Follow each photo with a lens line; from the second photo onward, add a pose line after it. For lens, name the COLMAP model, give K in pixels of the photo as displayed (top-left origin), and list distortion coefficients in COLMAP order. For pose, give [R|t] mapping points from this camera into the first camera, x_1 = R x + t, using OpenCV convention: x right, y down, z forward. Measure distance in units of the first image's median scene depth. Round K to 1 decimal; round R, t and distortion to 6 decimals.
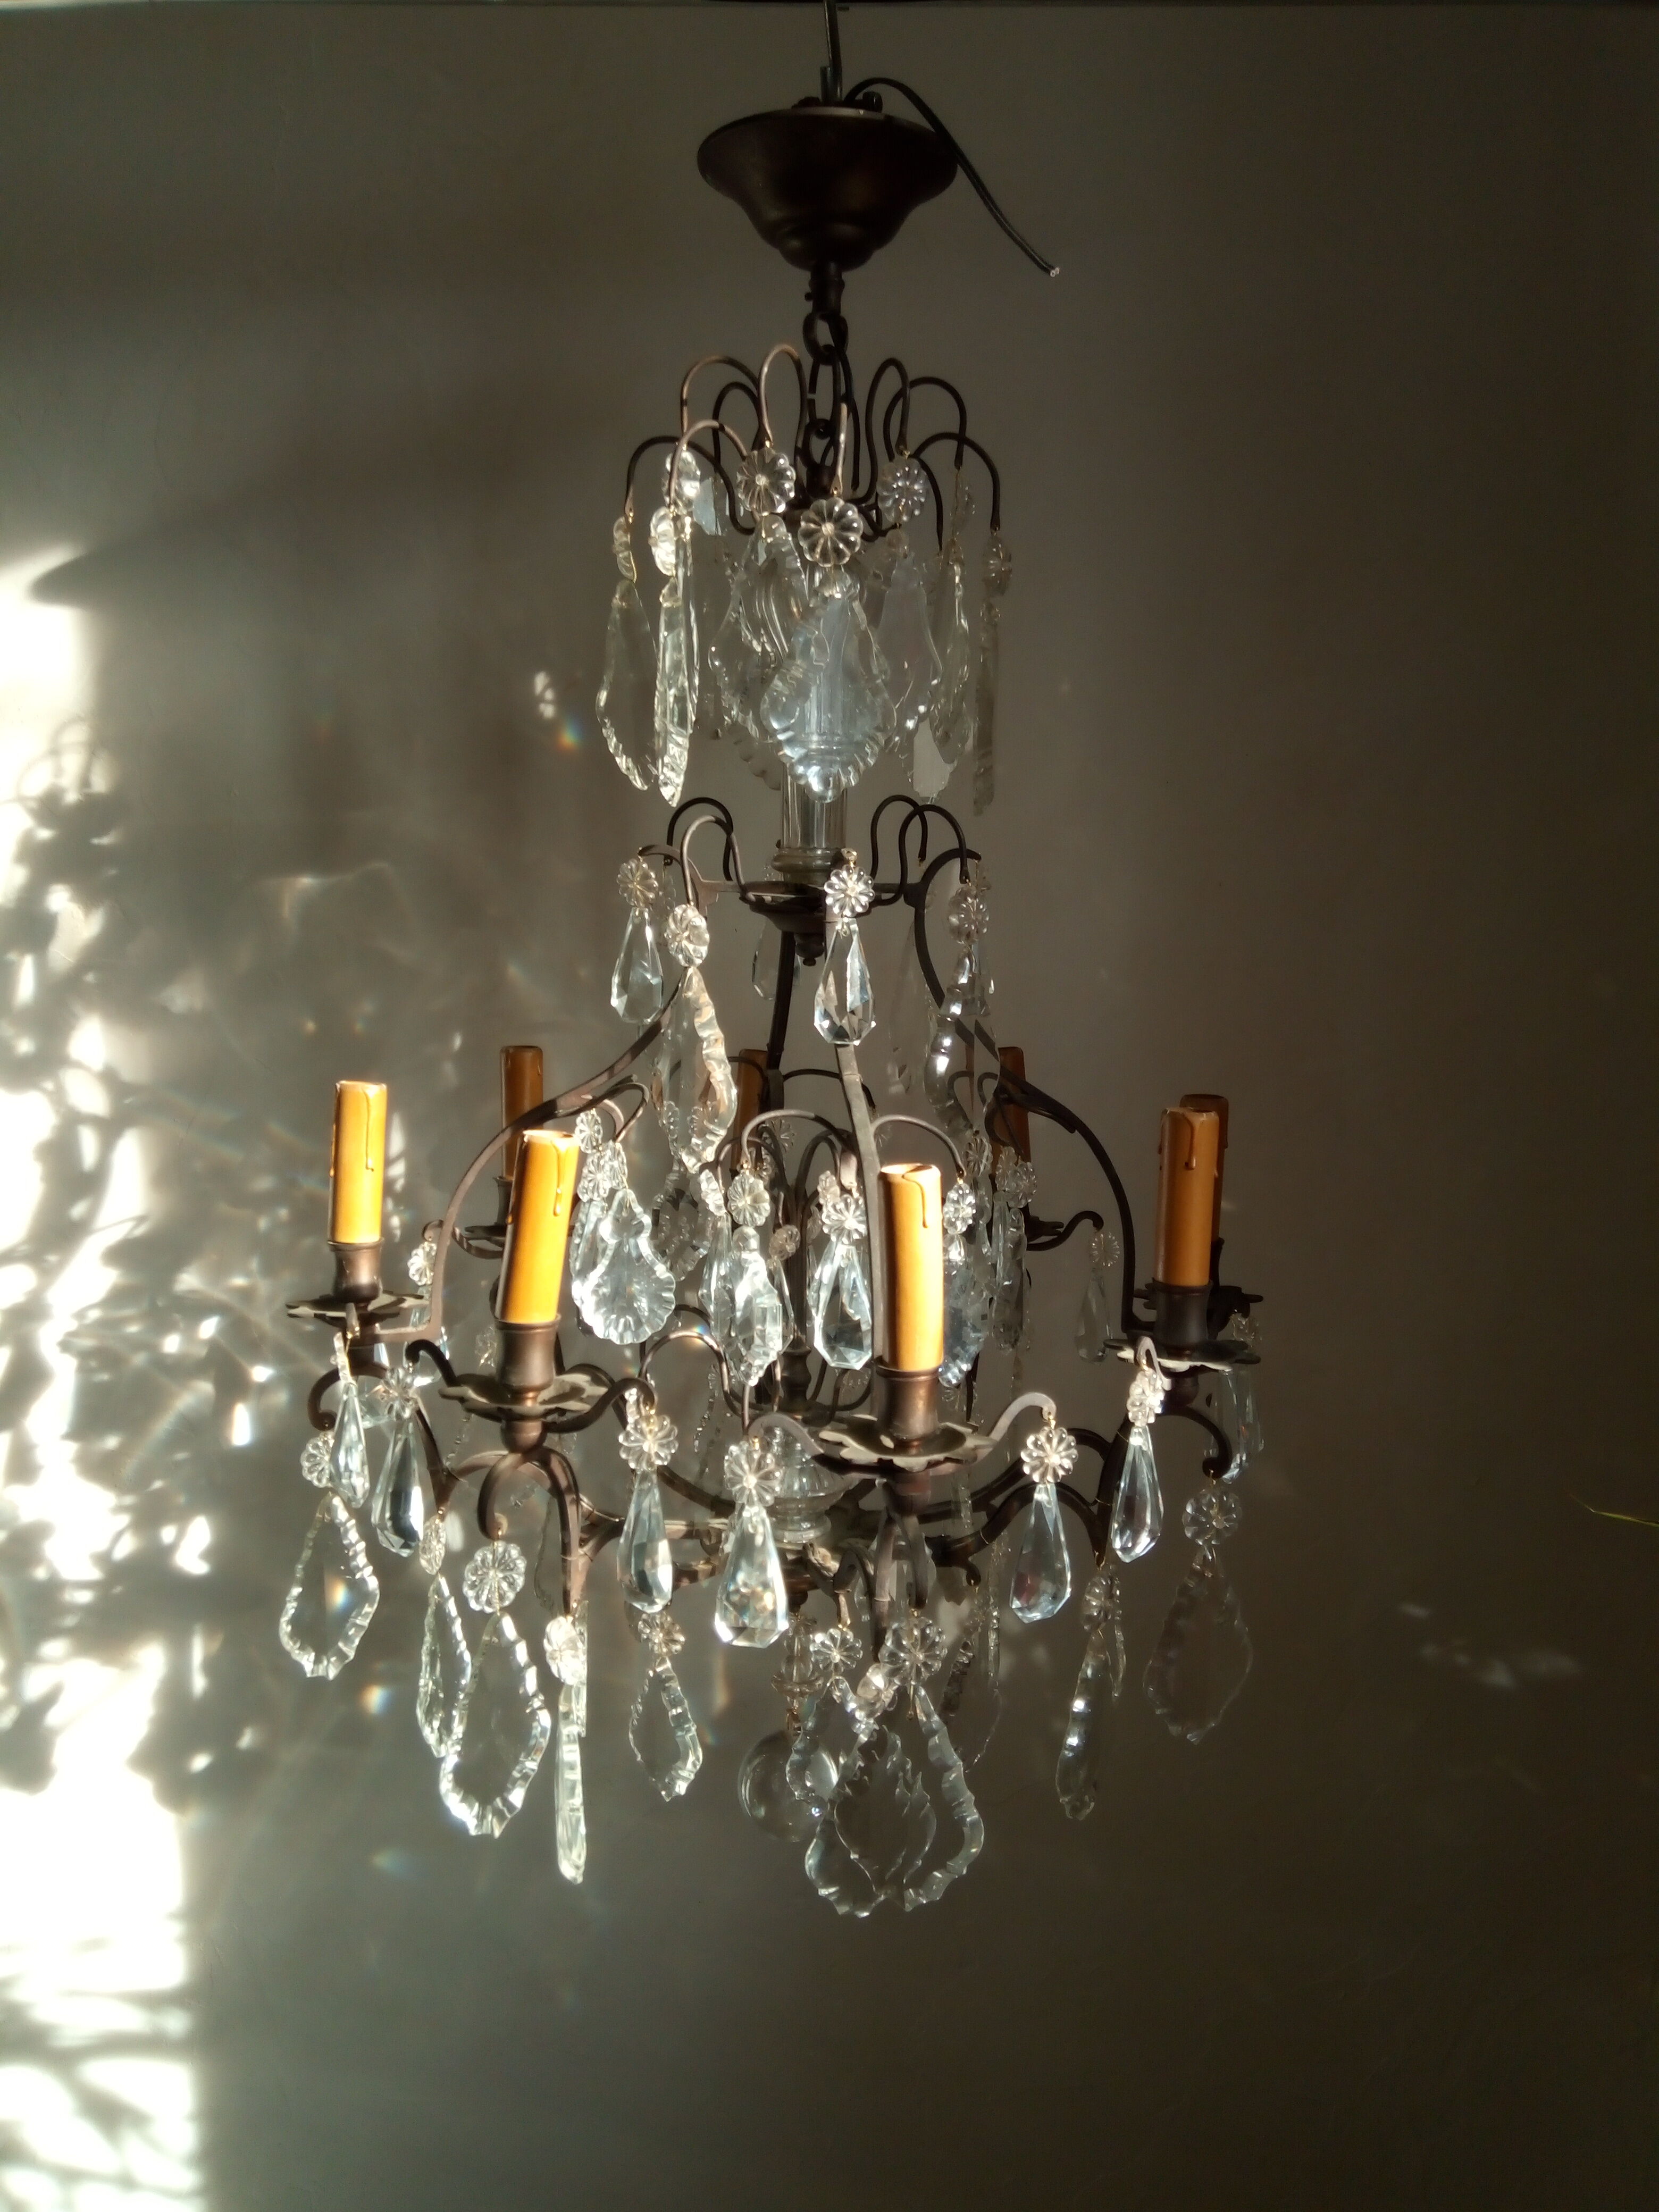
lens RADIAL K [[1755.4, 0, 829.6], [0, 1755.4, 1100.2], [0, 0, 1]] dist [0.075395, -0.097834]
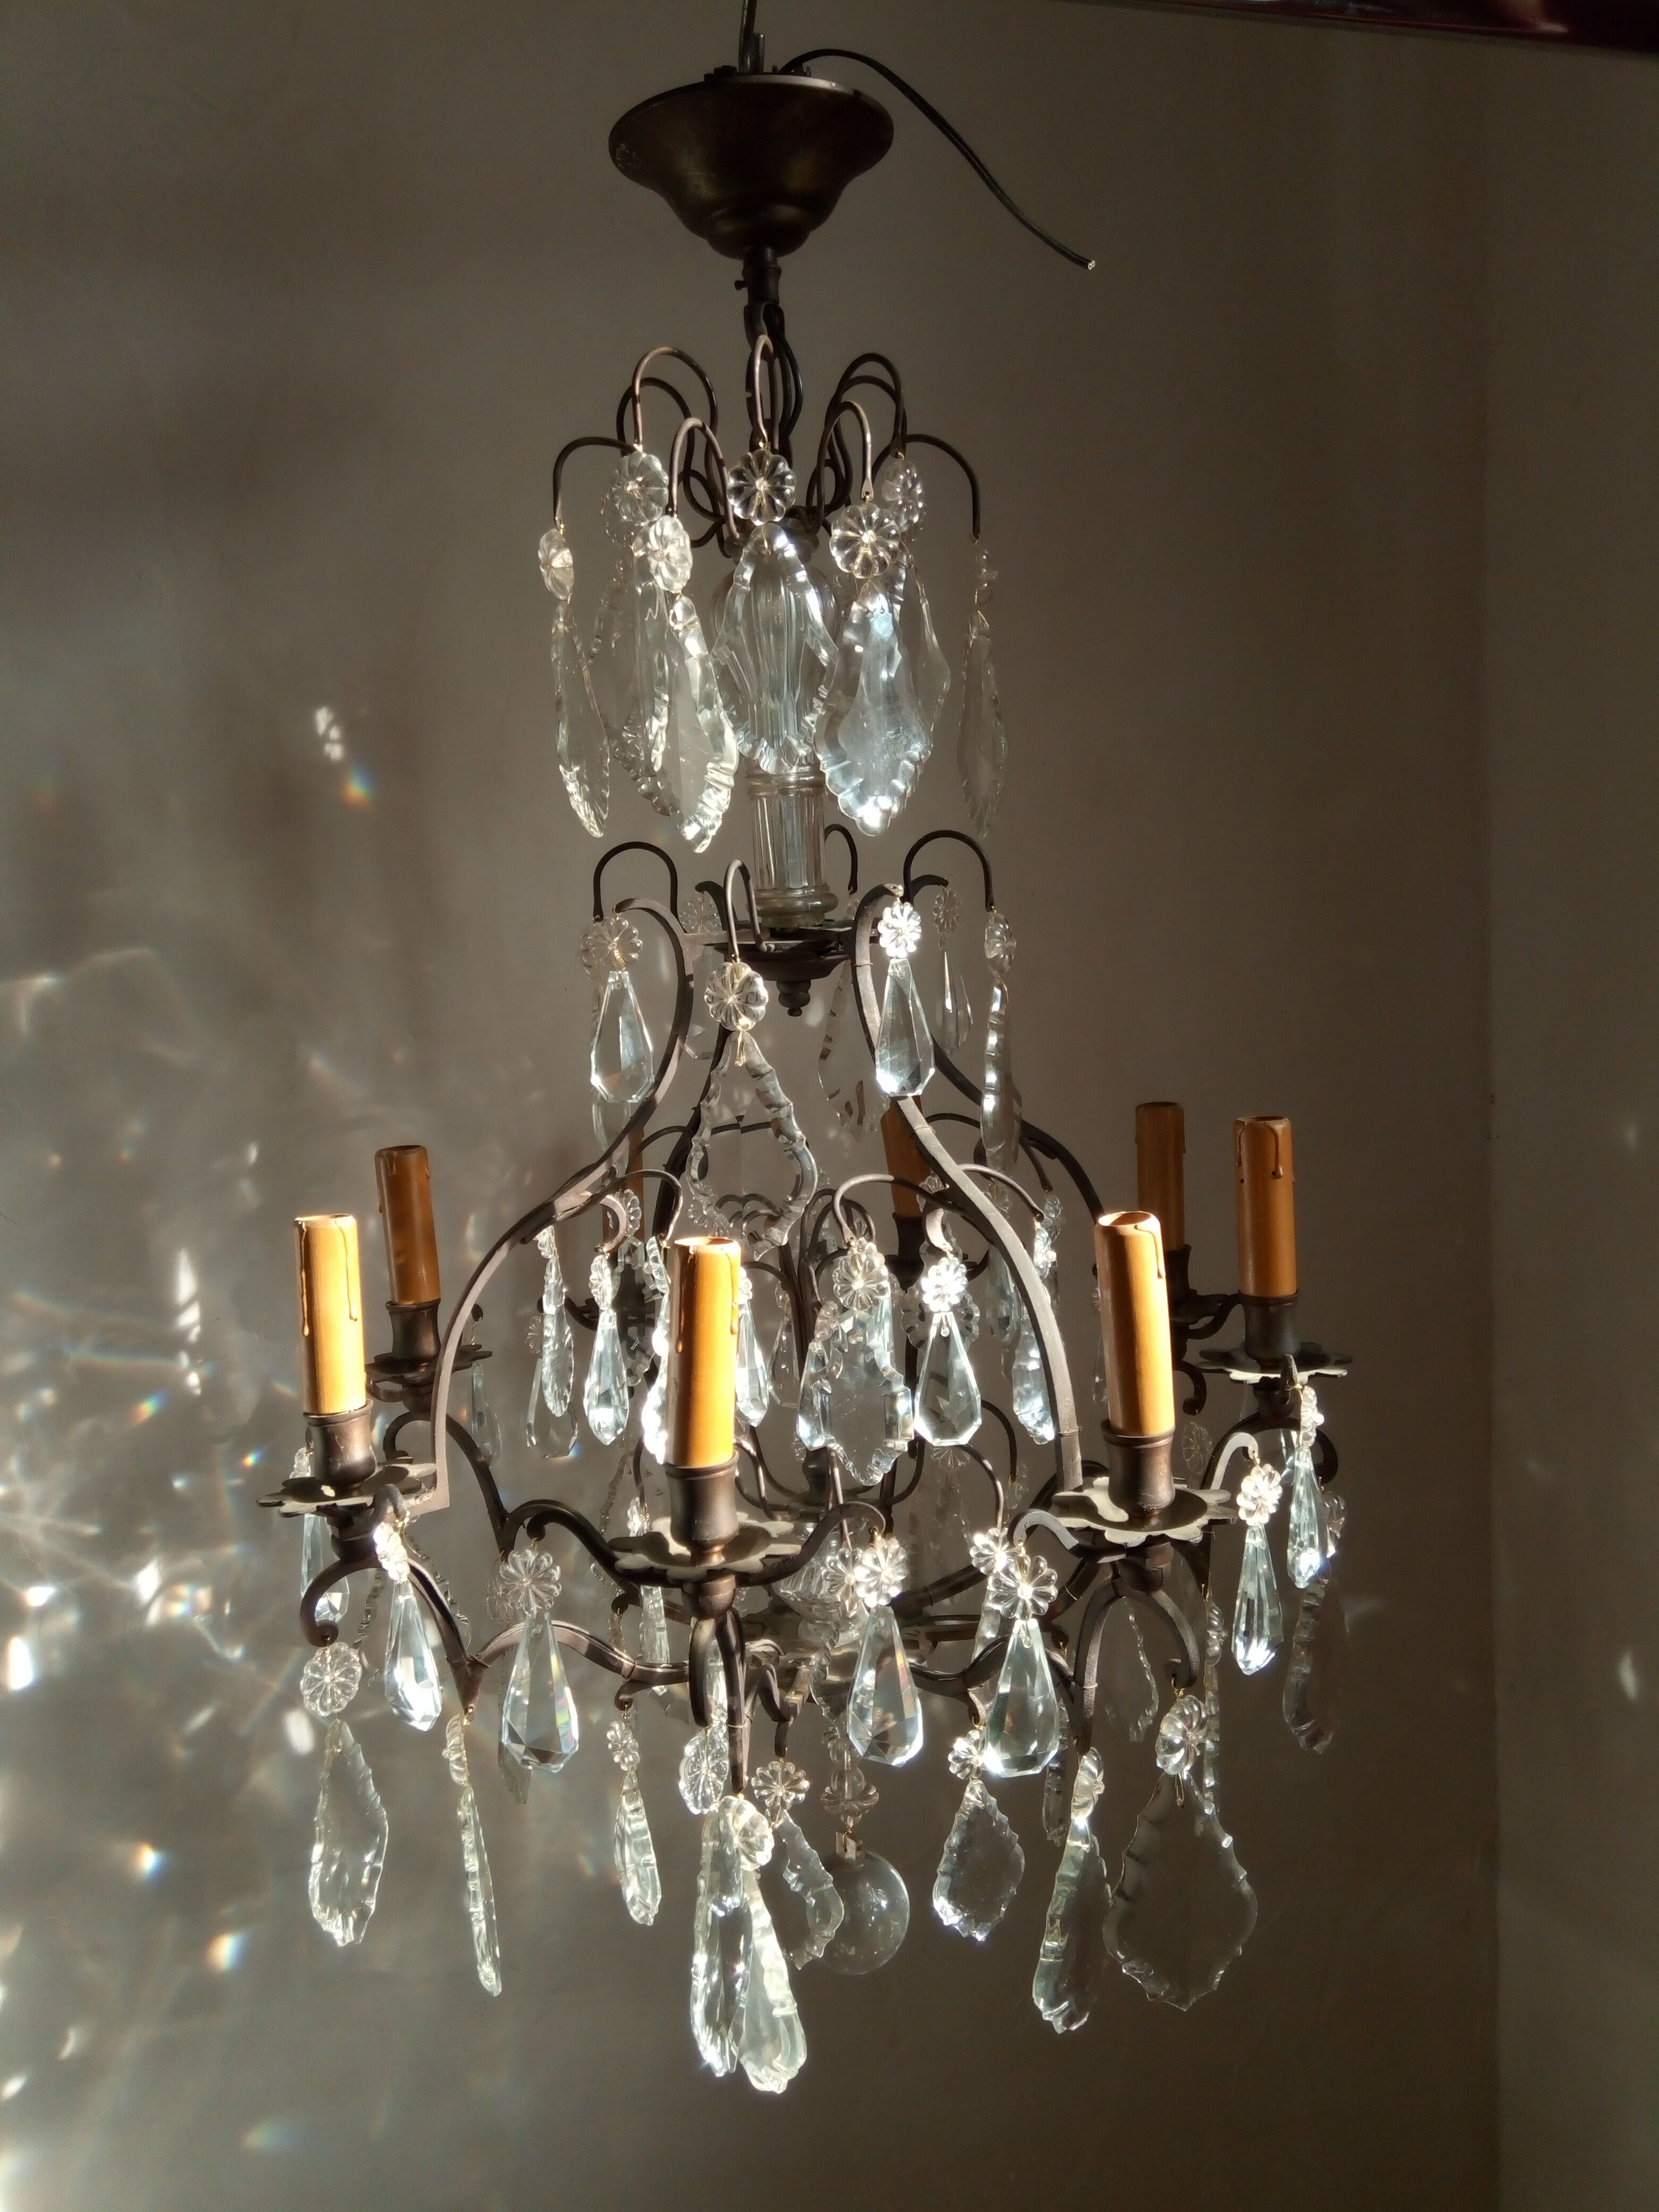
lens RADIAL K [[1755.4, 0, 823.7], [0, 1755.4, 1099.3], [0, 0, 1]] dist [0.075395, -0.097834]
pose [[0.925601, -0.124268, 0.357520, -0.337144], [0.129130, 0.991574, 0.010343, -0.042560], [-0.355792, 0.036593, 0.933848, 0.147783]]
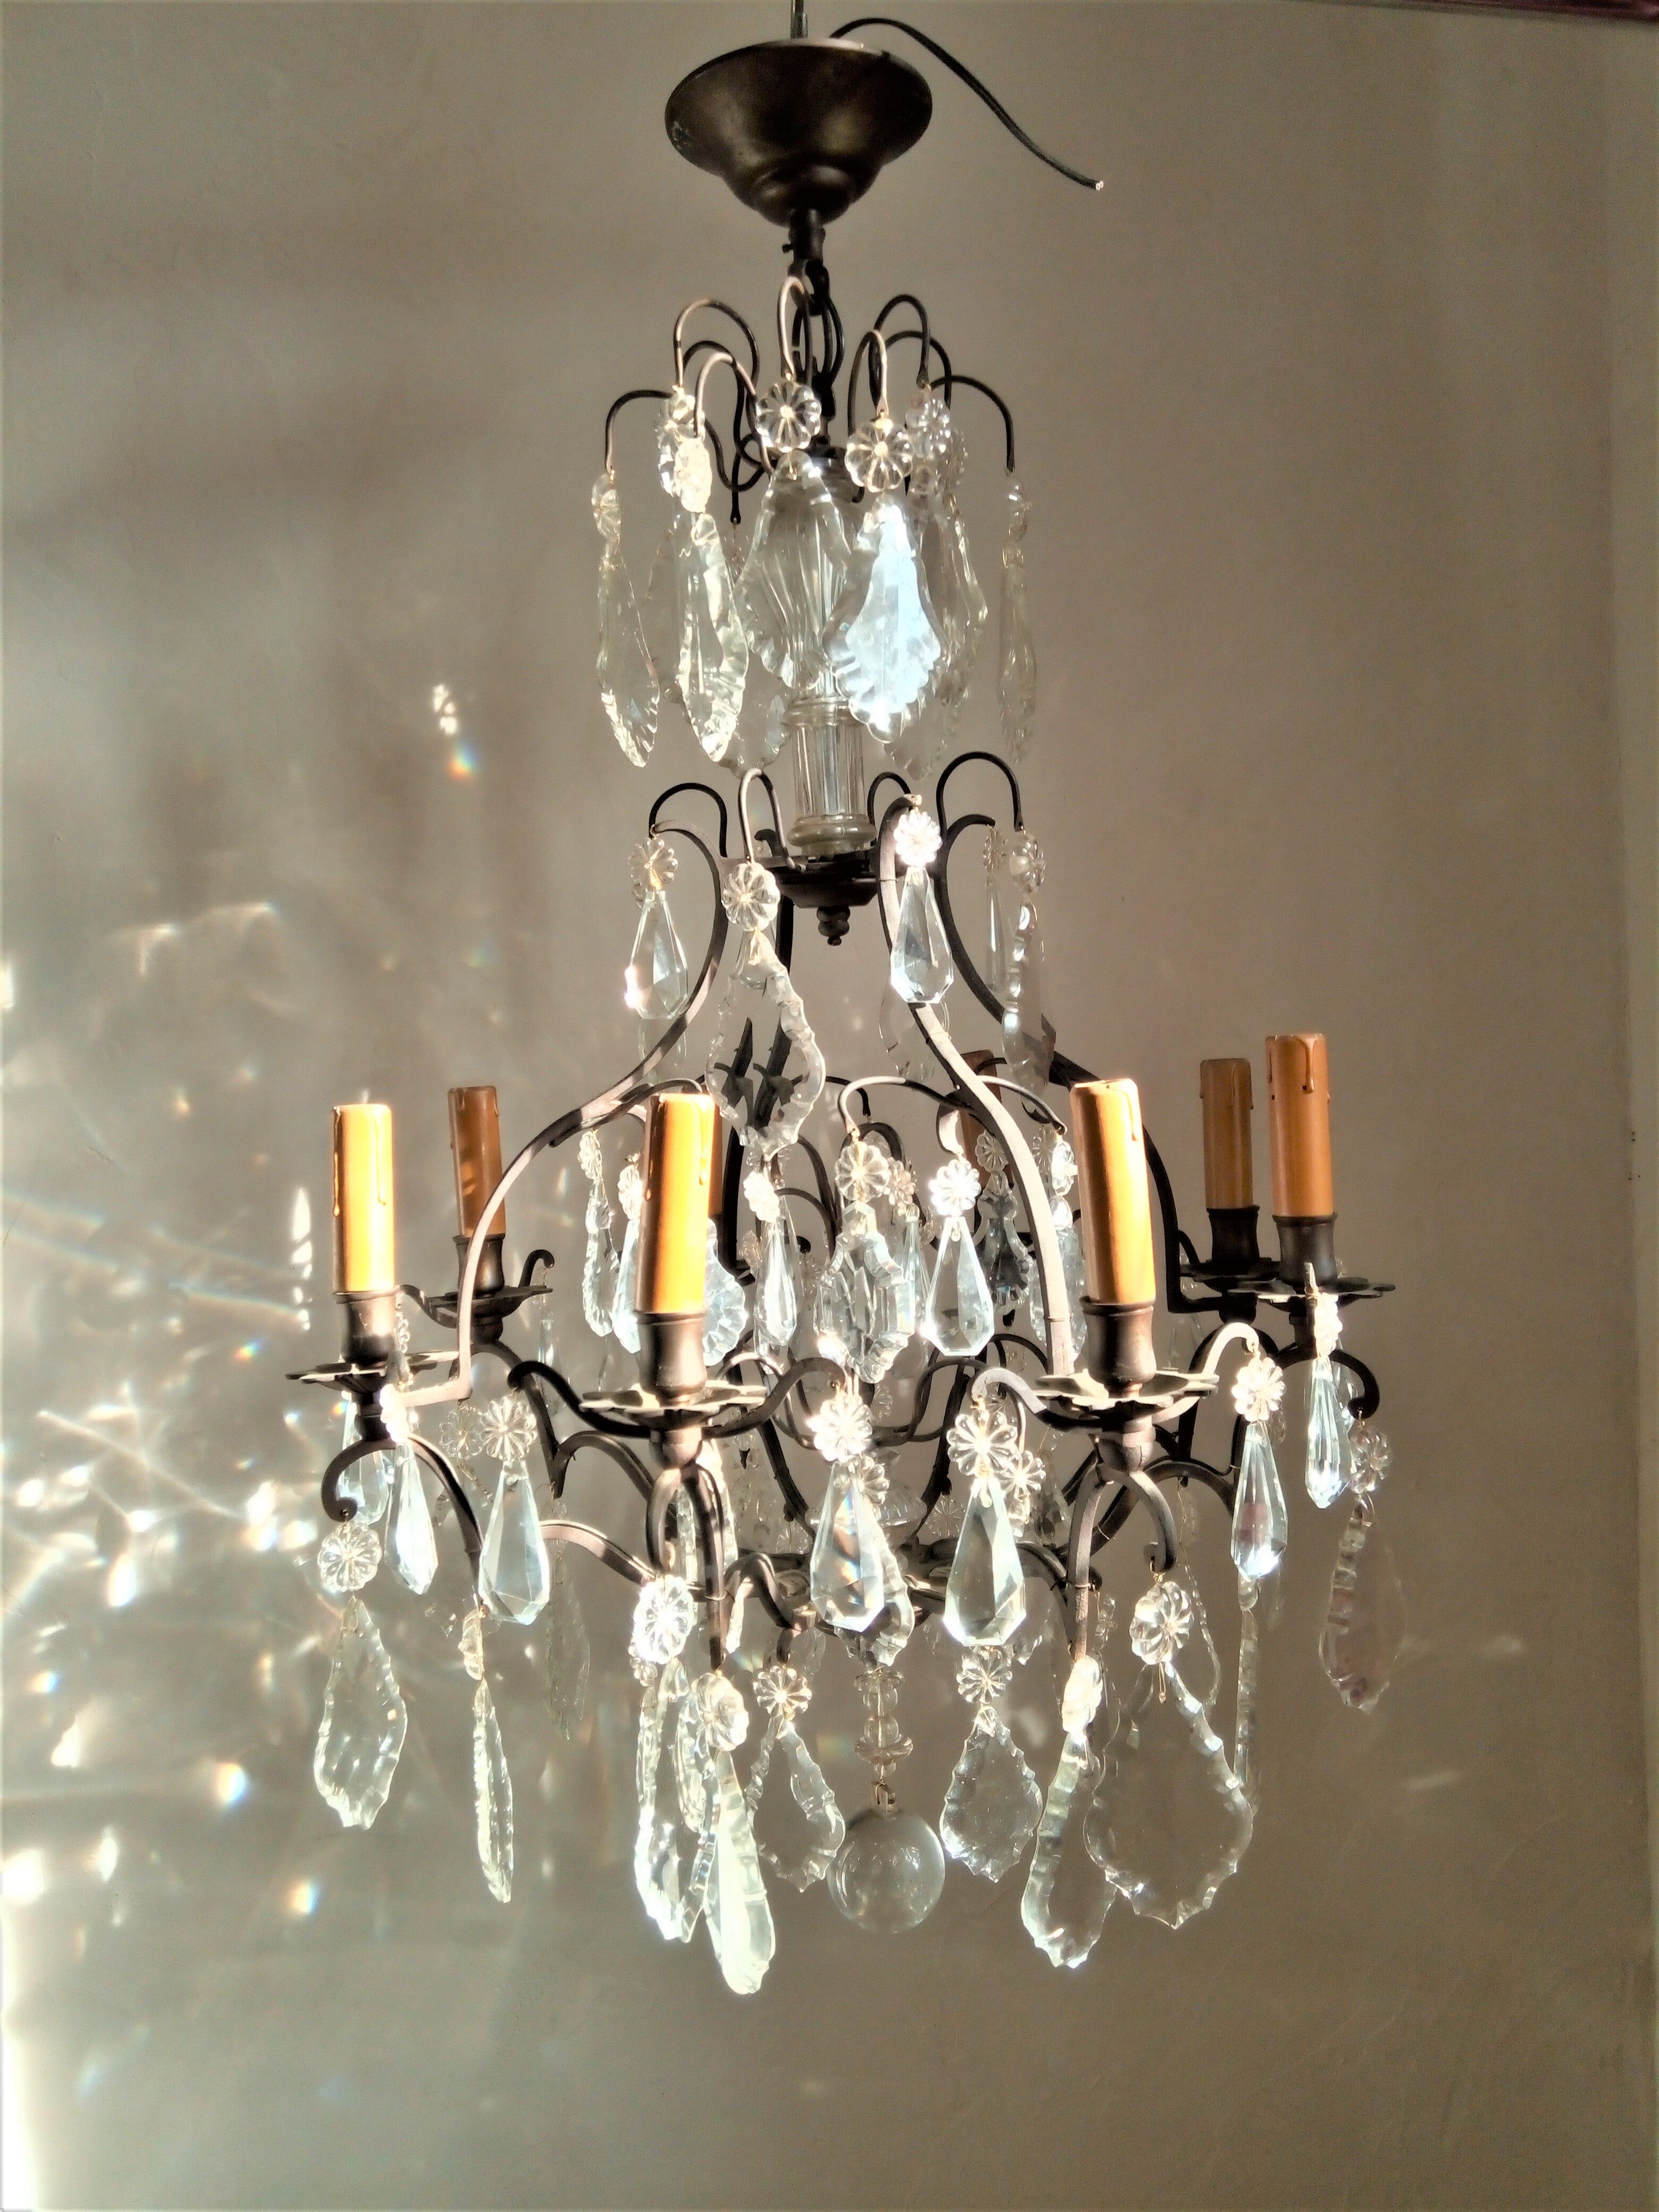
lens RADIAL K [[1755.4, 0, 823.5], [0, 1755.4, 1103.0], [0, 0, 1]] dist [0.075395, -0.097834]
pose [[0.969462, -0.083140, 0.230720, -0.244073], [0.106722, 0.990054, -0.091671, 0.092890], [-0.220804, 0.113495, 0.968692, 0.113489]]
